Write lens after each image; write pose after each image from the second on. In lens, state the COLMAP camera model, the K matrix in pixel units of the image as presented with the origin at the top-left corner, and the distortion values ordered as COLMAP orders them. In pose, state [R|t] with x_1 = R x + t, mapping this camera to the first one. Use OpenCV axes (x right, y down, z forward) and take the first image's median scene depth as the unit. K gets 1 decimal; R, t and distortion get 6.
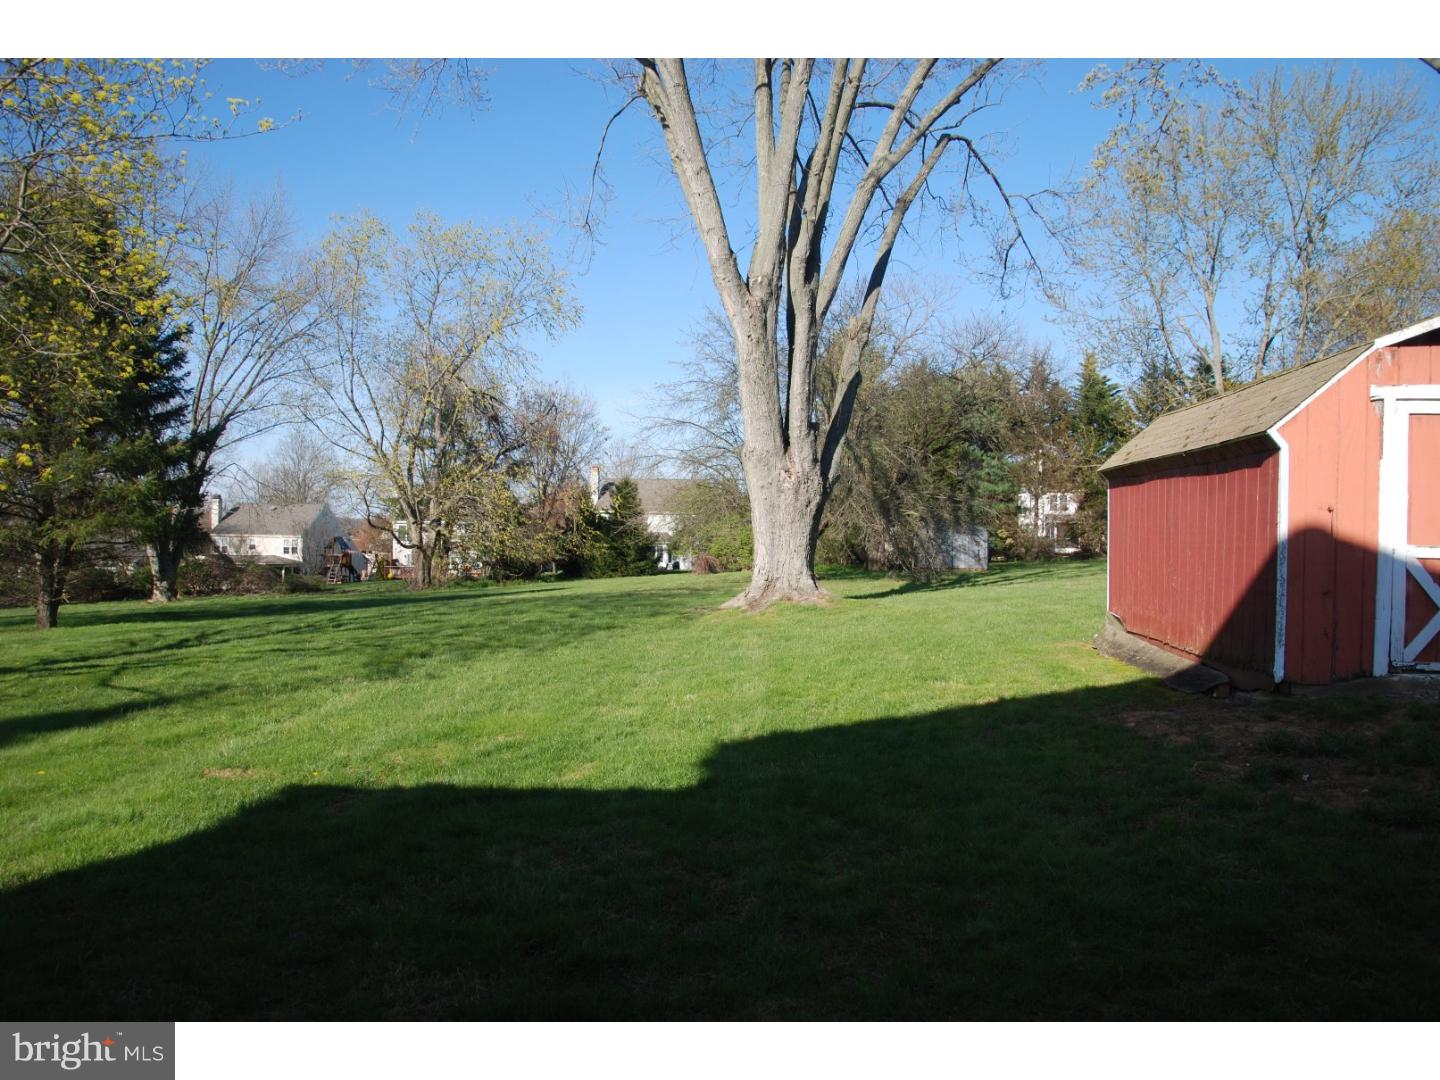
lens RADIAL K [[1005.3, 0, 708.8], [0, 1005.3, 559.5], [0, 0, 1]] dist [-0.129401, 0.073988]
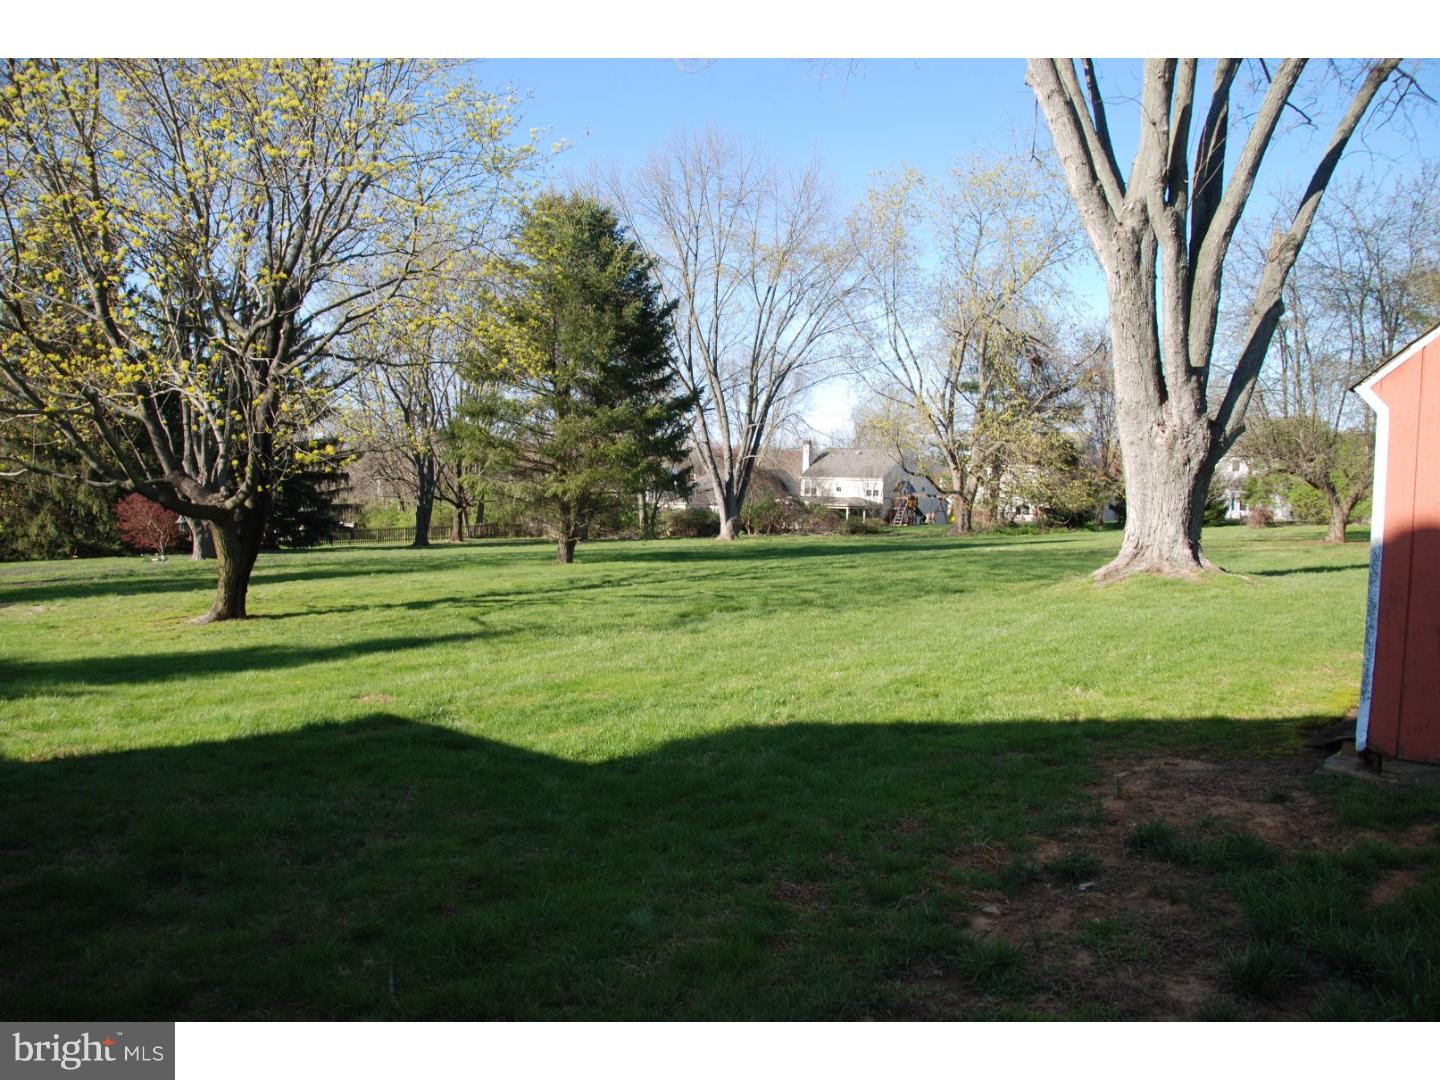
lens RADIAL K [[1005.3, 0, 710.5], [0, 1005.3, 558.5], [0, 0, 1]] dist [-0.129401, 0.073988]
pose [[0.827815, 0.043282, -0.559328, 0.170735], [-0.010513, 0.998041, 0.061672, -0.014523], [0.560902, -0.045173, 0.826649, 0.050091]]
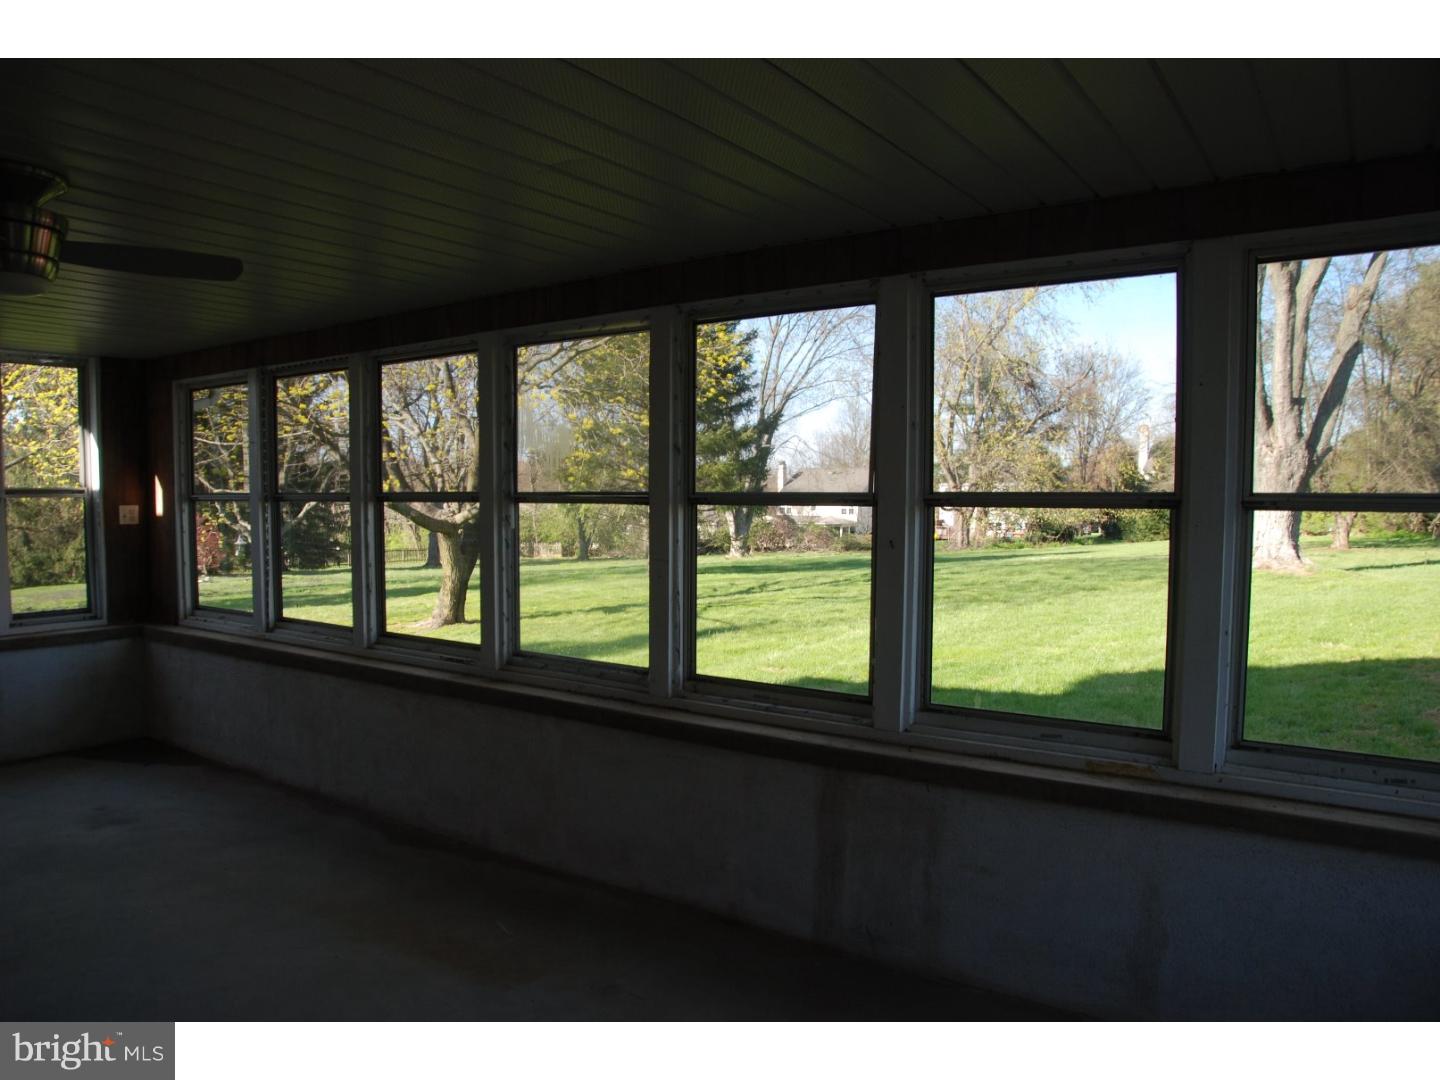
lens RADIAL K [[1005.3, 0, 718.4], [0, 1005.3, 567.7], [0, 0, 1]] dist [-0.129401, 0.073988]
pose [[0.861935, 0.026307, -0.506335, 0.071602], [-0.001517, 0.998782, 0.049310, -0.007262], [0.507016, -0.041734, 0.860926, -0.123903]]
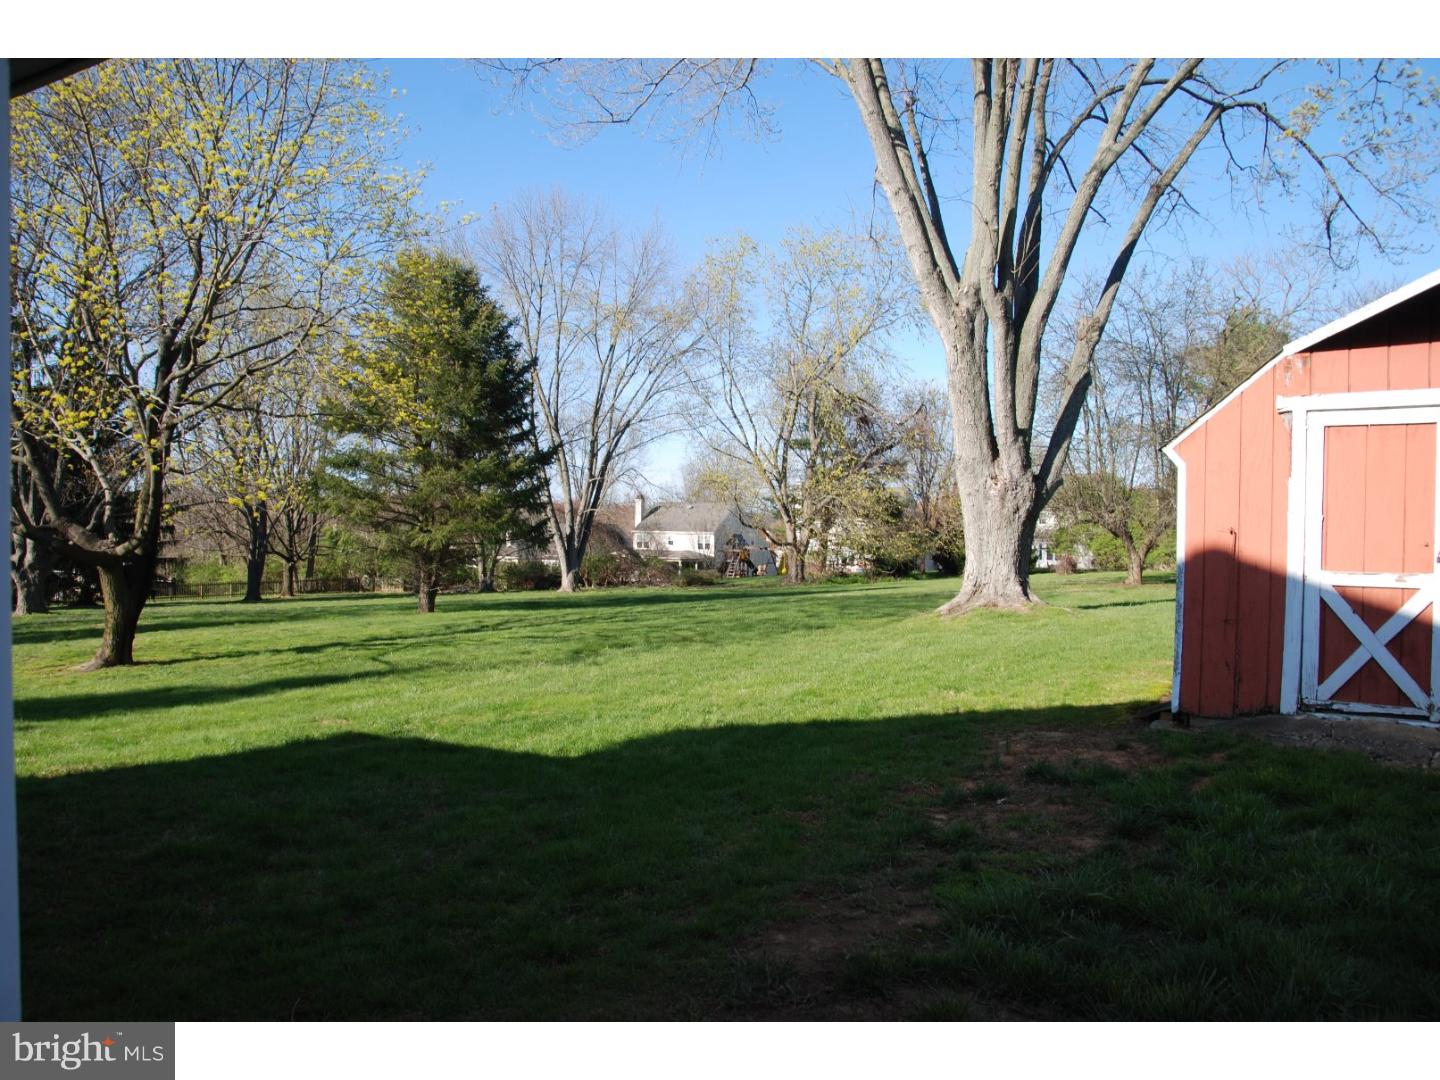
lens RADIAL K [[1005.3, 0, 712.0], [0, 1005.3, 564.1], [0, 0, 1]] dist [-0.129401, 0.073988]
pose [[0.912644, 0.011281, -0.408600, 0.165774], [-0.007395, 0.999911, 0.011088, -0.007928], [0.408689, -0.007098, 0.912646, -0.019460]]
